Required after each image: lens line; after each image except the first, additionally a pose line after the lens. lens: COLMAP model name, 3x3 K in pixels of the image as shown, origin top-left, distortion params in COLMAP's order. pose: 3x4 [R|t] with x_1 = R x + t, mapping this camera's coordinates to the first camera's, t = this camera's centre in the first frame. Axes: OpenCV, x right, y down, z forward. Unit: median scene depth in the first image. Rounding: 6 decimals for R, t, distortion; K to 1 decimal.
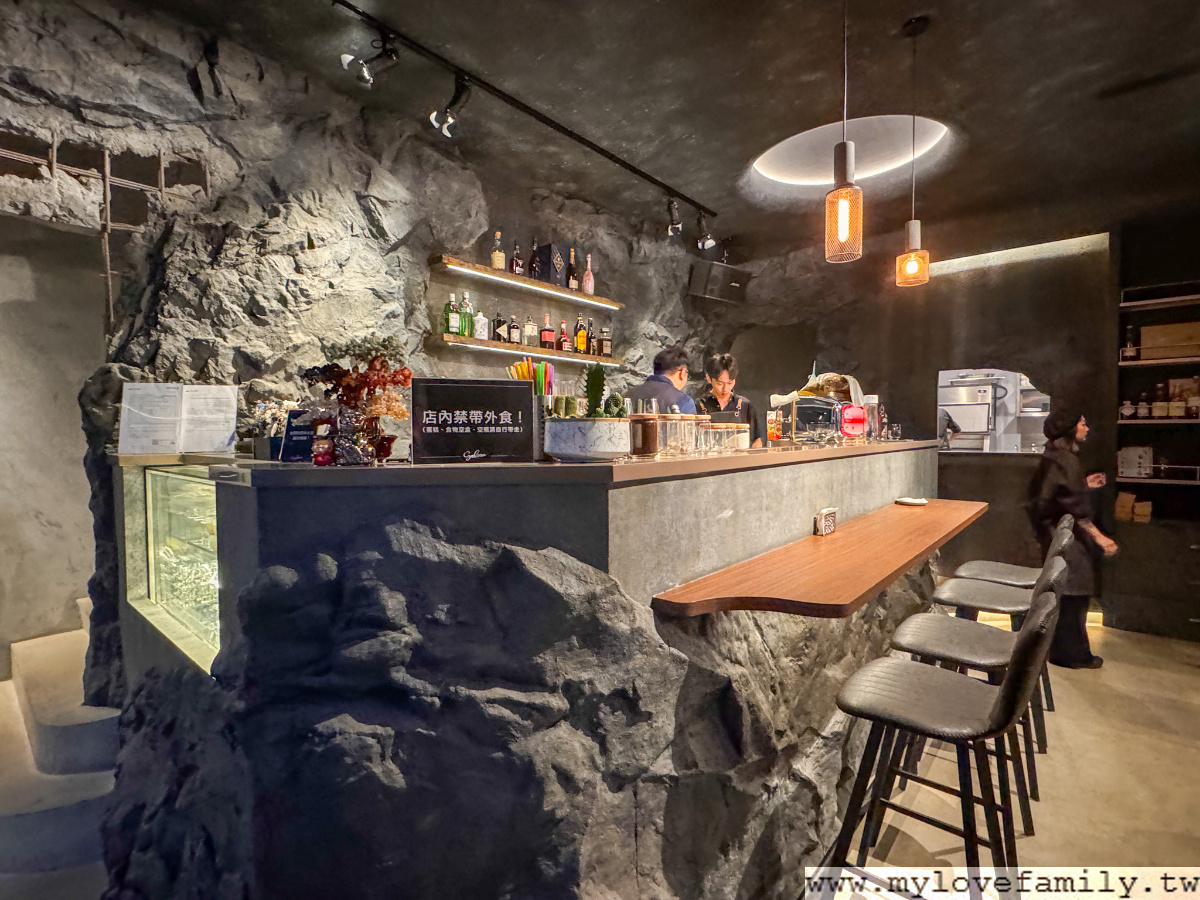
lens RADIAL K [[570.1, 0, 600.0], [0, 570.1, 450.0], [0, 0, 1]] dist [0.002074, -0.000214]
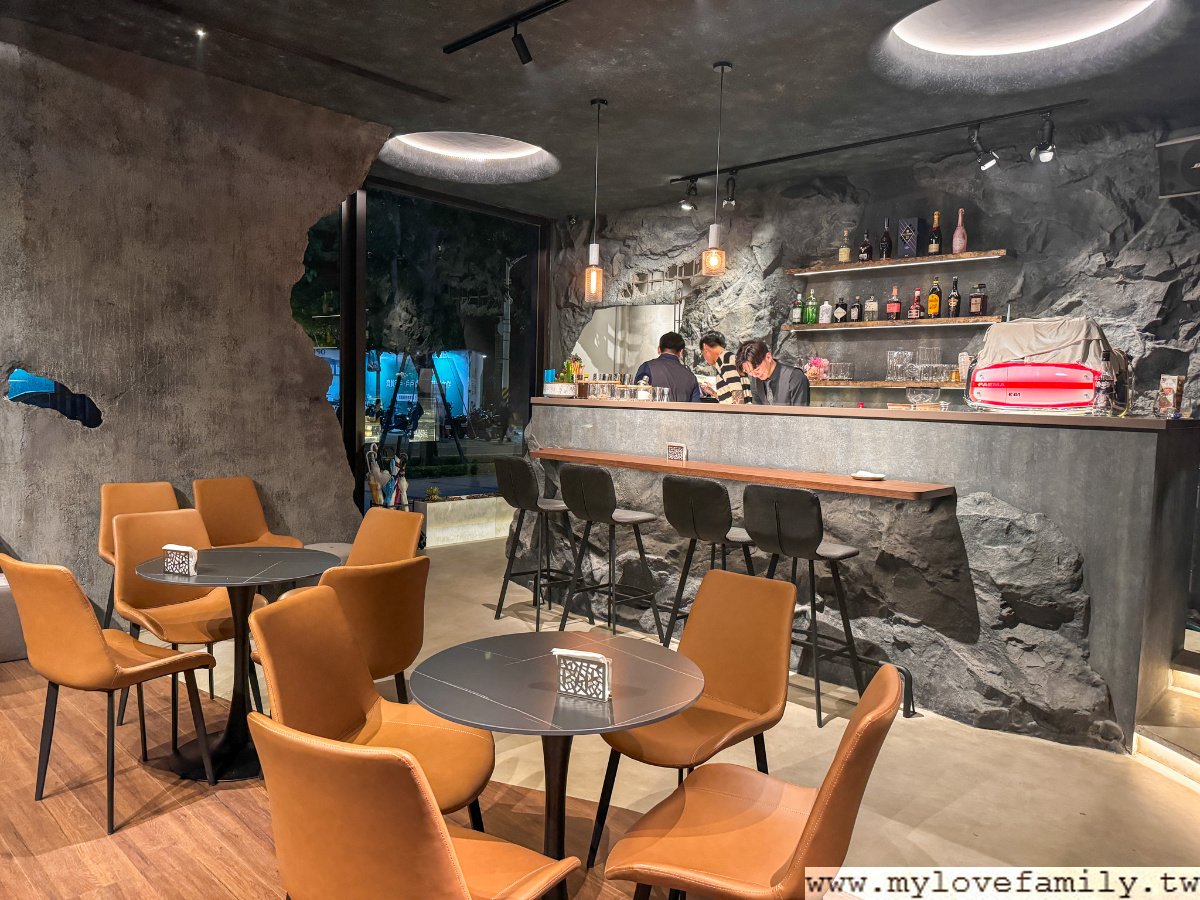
lens RADIAL K [[847.8, 0, 600.0], [0, 847.8, 450.0], [0, 0, 1]] dist [0.054505, -0.051284]
pose [[-0.047611, 0.067872, -0.996557, 3.711569], [-0.064134, 0.995422, 0.070859, -0.029309], [0.996805, 0.067287, -0.043040, 1.291729]]
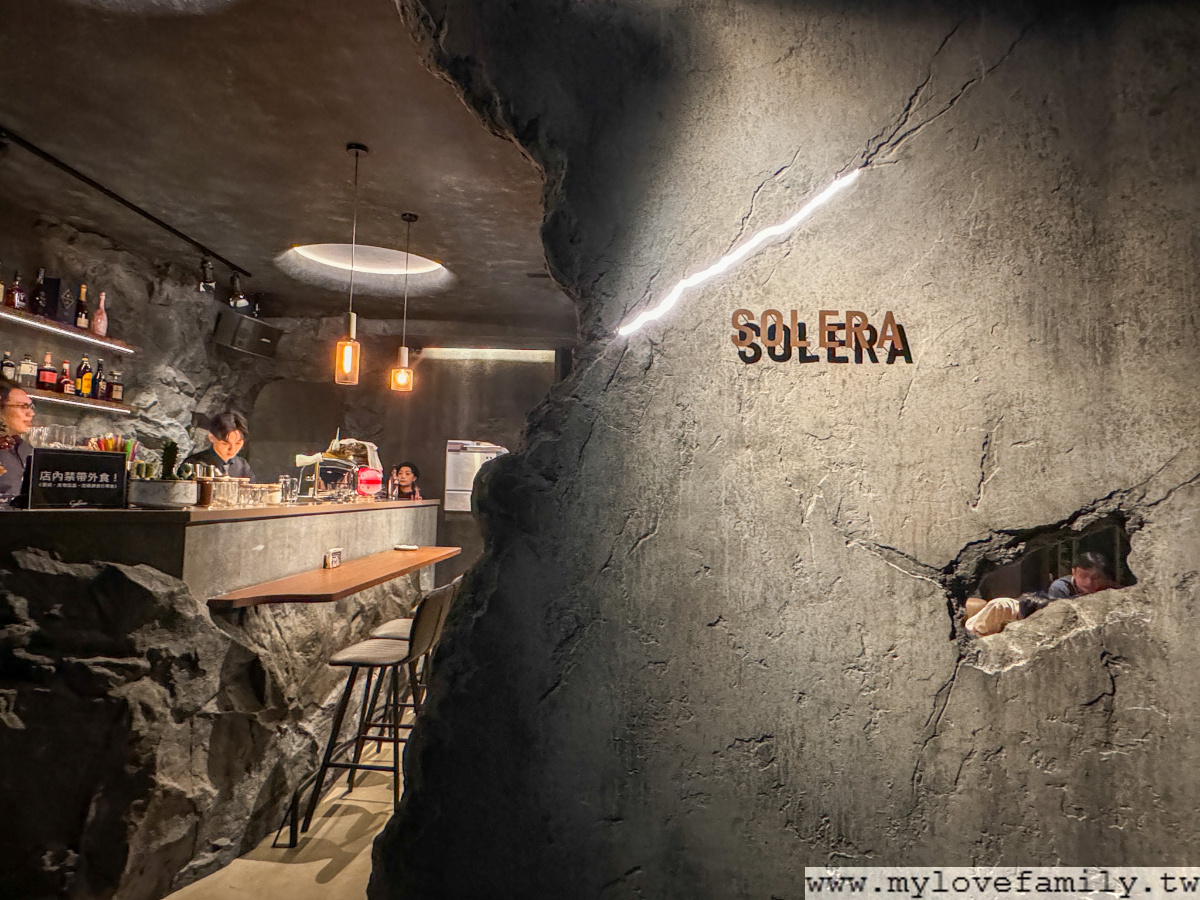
lens RADIAL K [[732.4, 0, 600.0], [0, 732.4, 450.0], [0, 0, 1]] dist [-0.006952, -0.001563]
pose [[0.775404, 0.063429, 0.628271, -0.316140], [-0.012960, 0.996331, -0.084593, 0.011528], [-0.631332, 0.057452, 0.773382, -1.087575]]
